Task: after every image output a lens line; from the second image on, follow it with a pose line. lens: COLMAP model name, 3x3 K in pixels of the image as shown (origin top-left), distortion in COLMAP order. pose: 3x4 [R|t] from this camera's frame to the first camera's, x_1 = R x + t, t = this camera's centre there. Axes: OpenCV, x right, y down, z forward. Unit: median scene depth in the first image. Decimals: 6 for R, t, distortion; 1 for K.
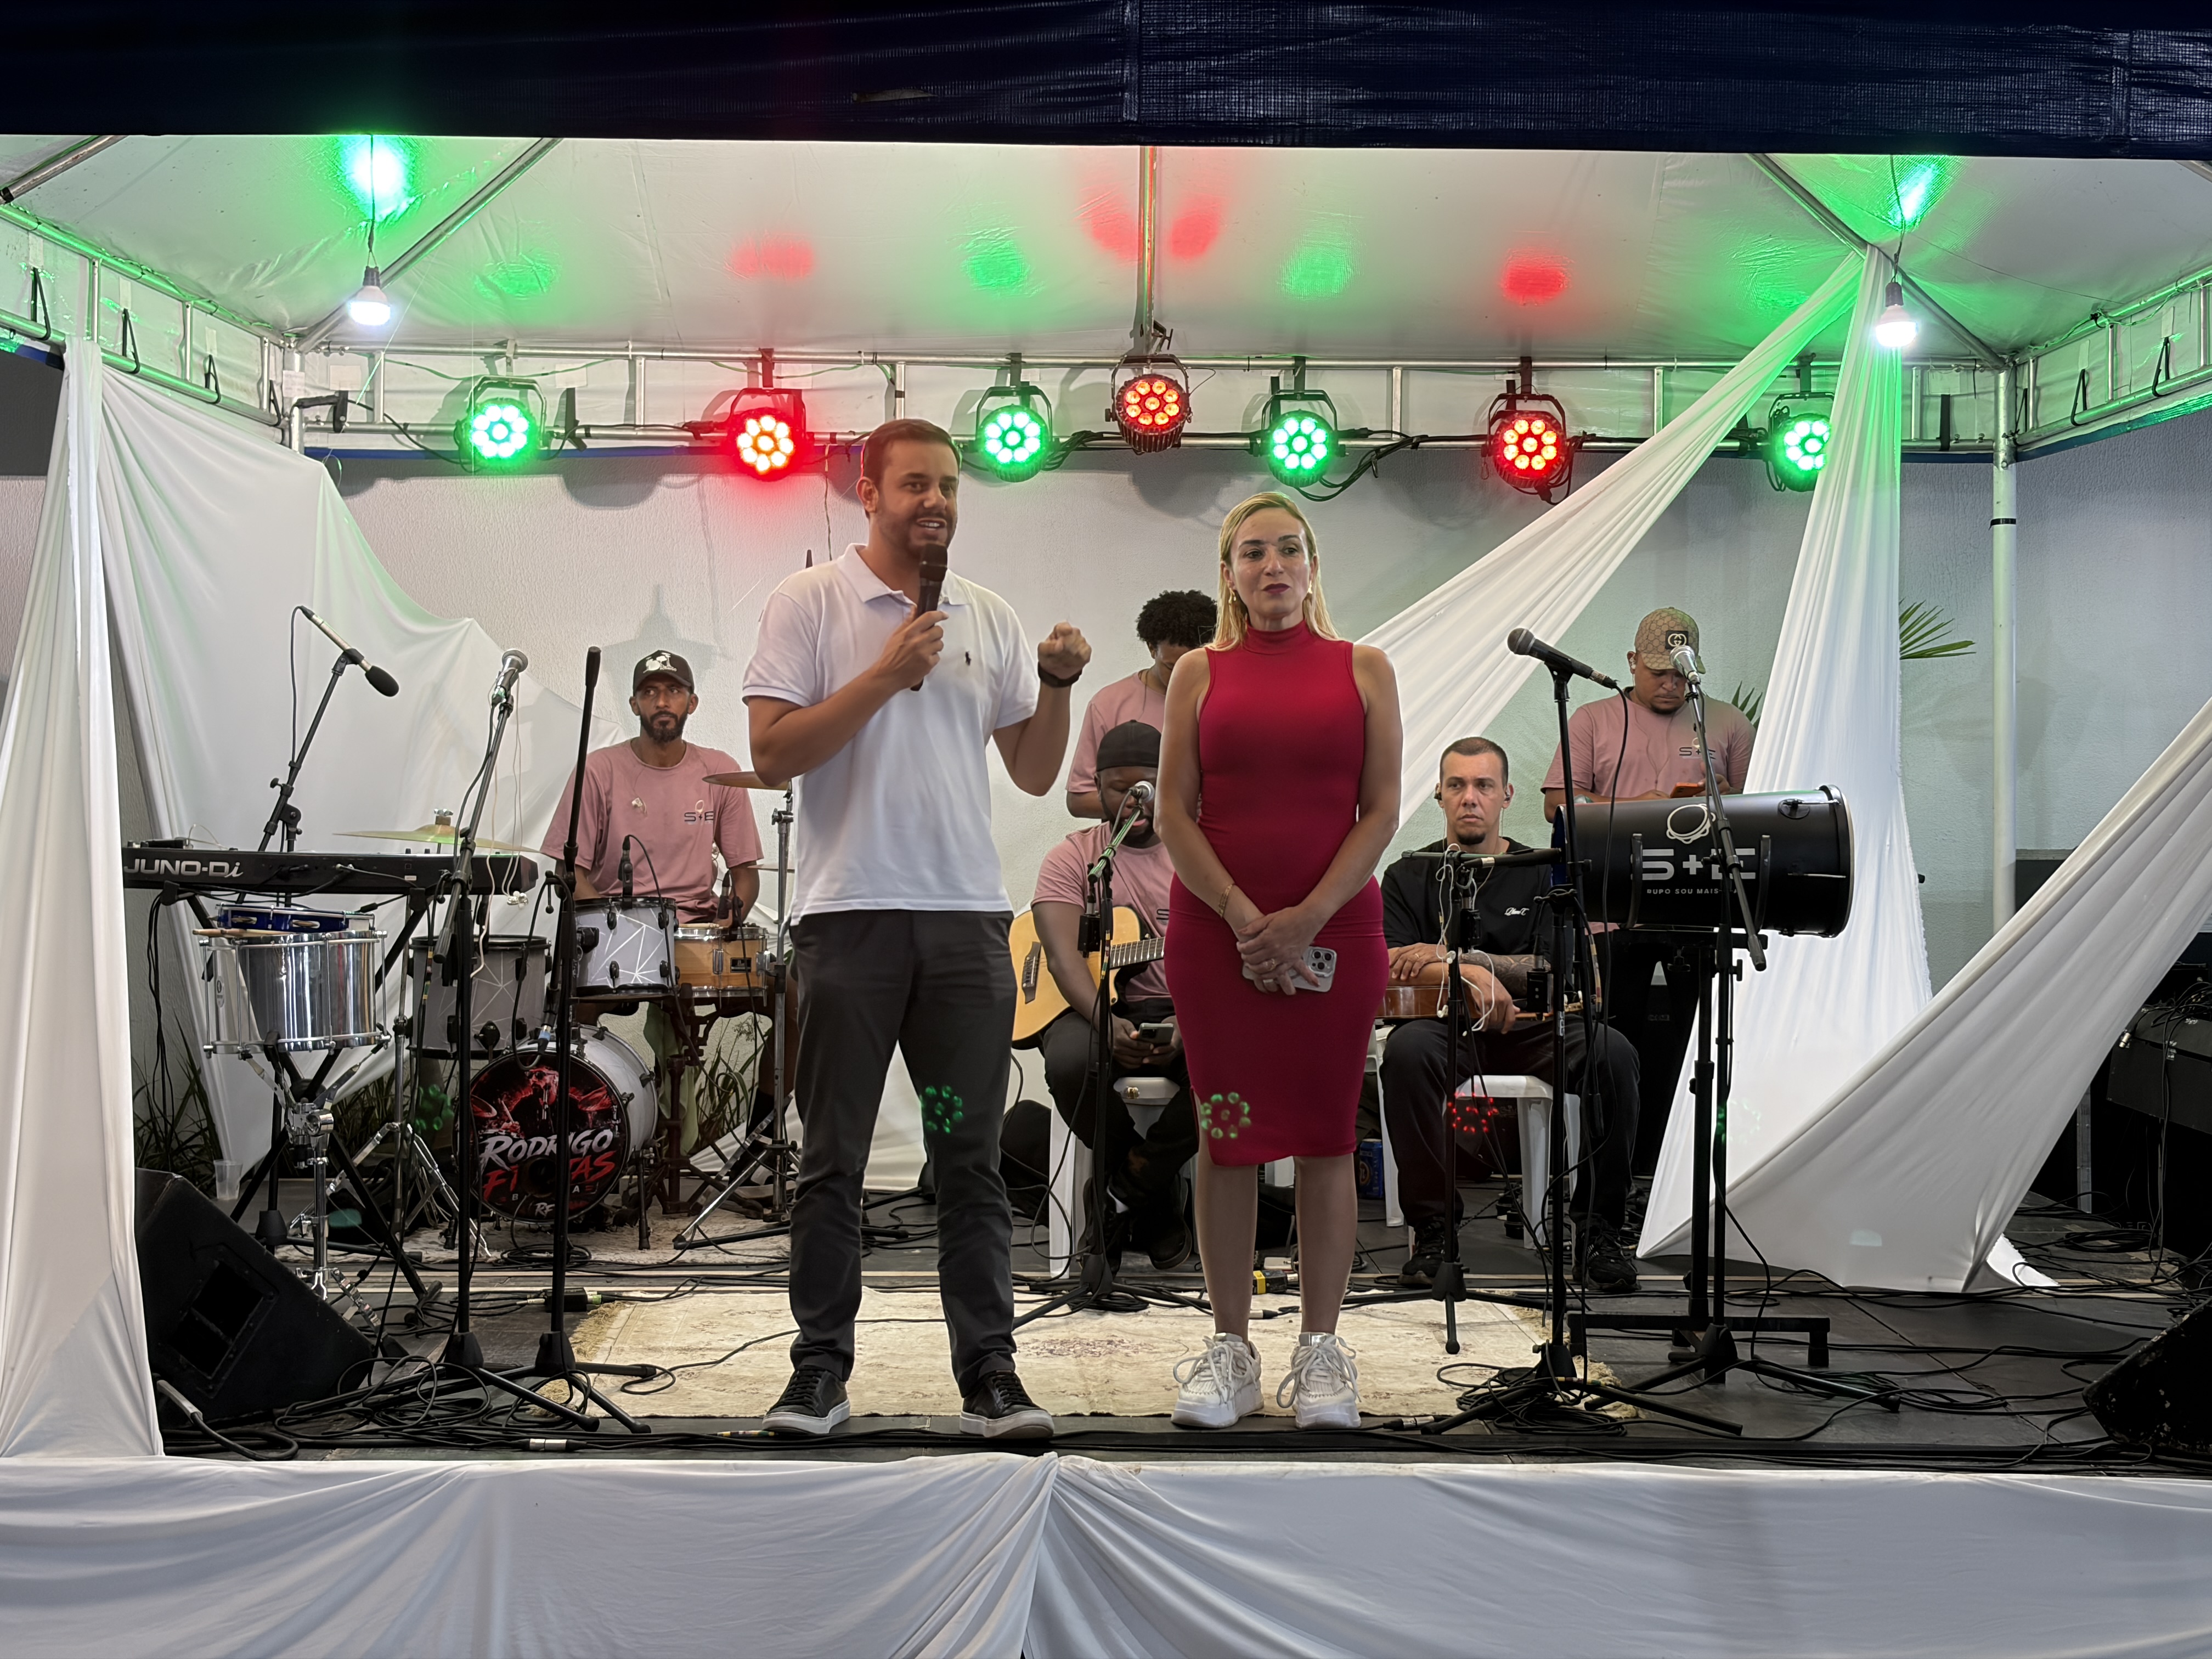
lens RADIAL K [[3352.5, 0, 1133.4], [0, 3352.5, 804.6], [0, 0, 1]] dist [0.105301, 0.000000]
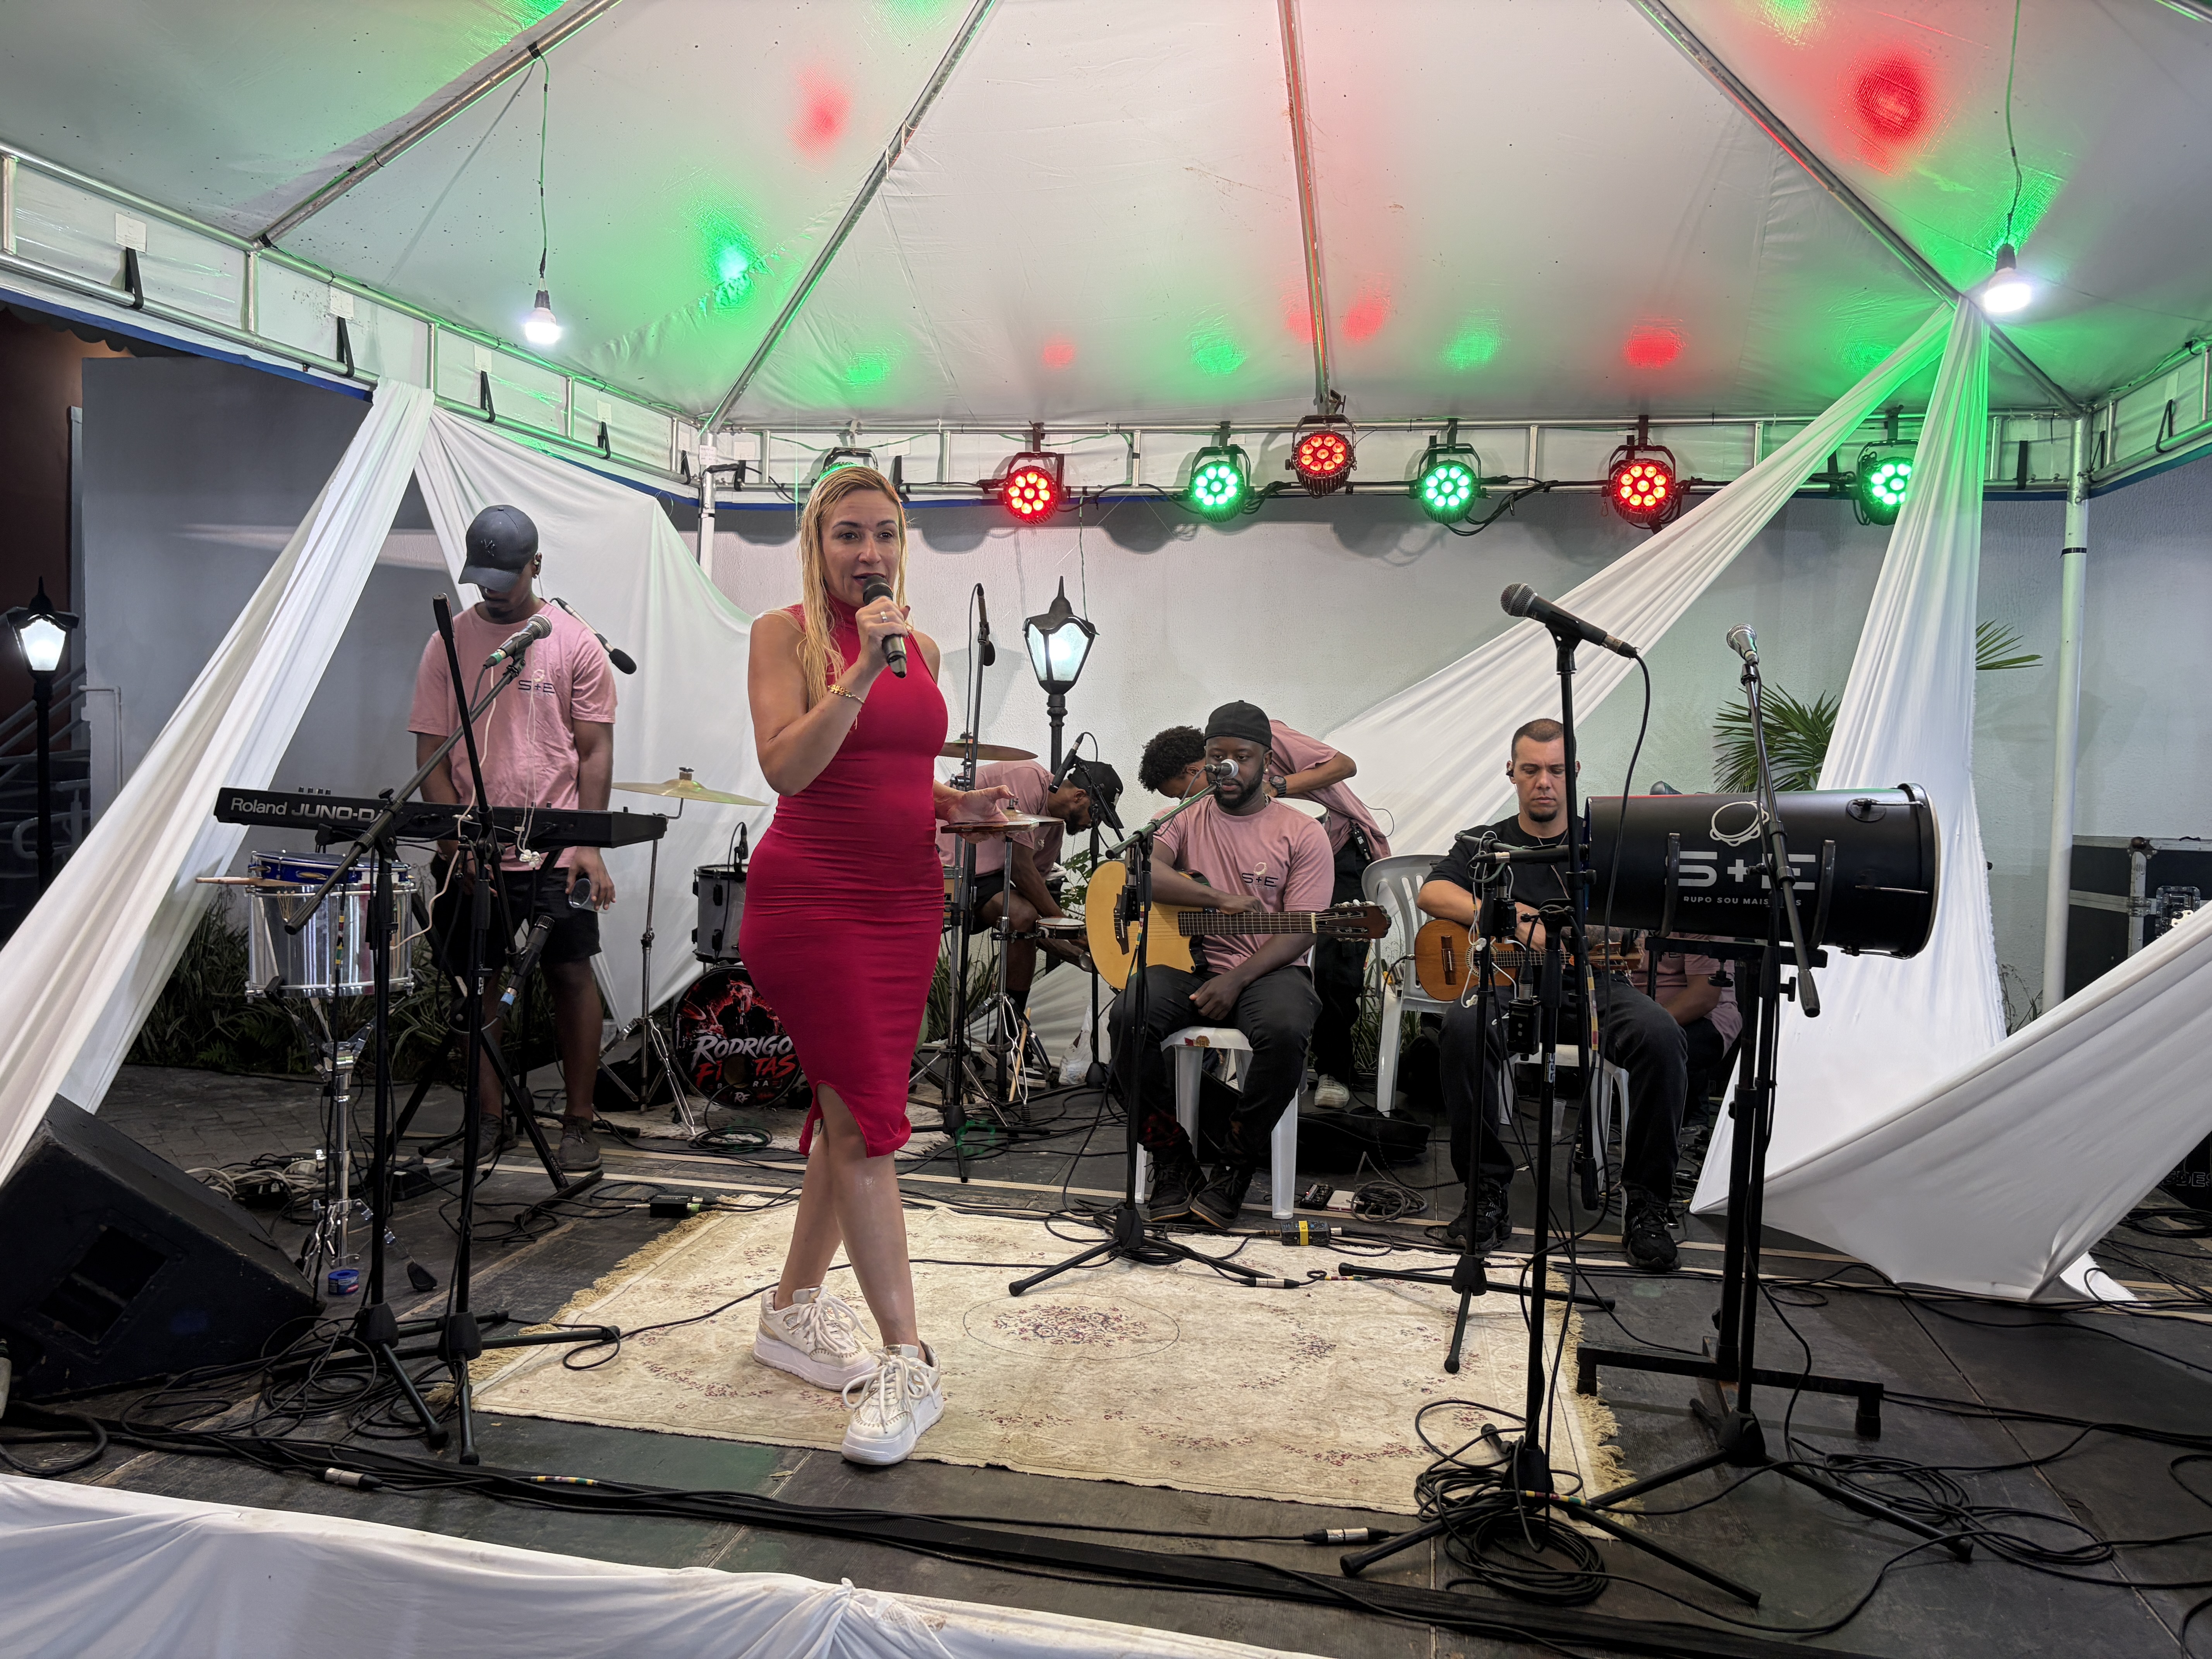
lens RADIAL K [[1679.7, 0, 1095.1], [0, 1679.7, 825.0], [0, 0, 1]] dist [0.039479, -0.044721]
pose [[0.972195, 0.034737, -0.231582, 0.078171], [-0.026429, 0.998894, 0.038885, -0.004848], [0.232676, -0.031684, 0.972038, 0.398848]]
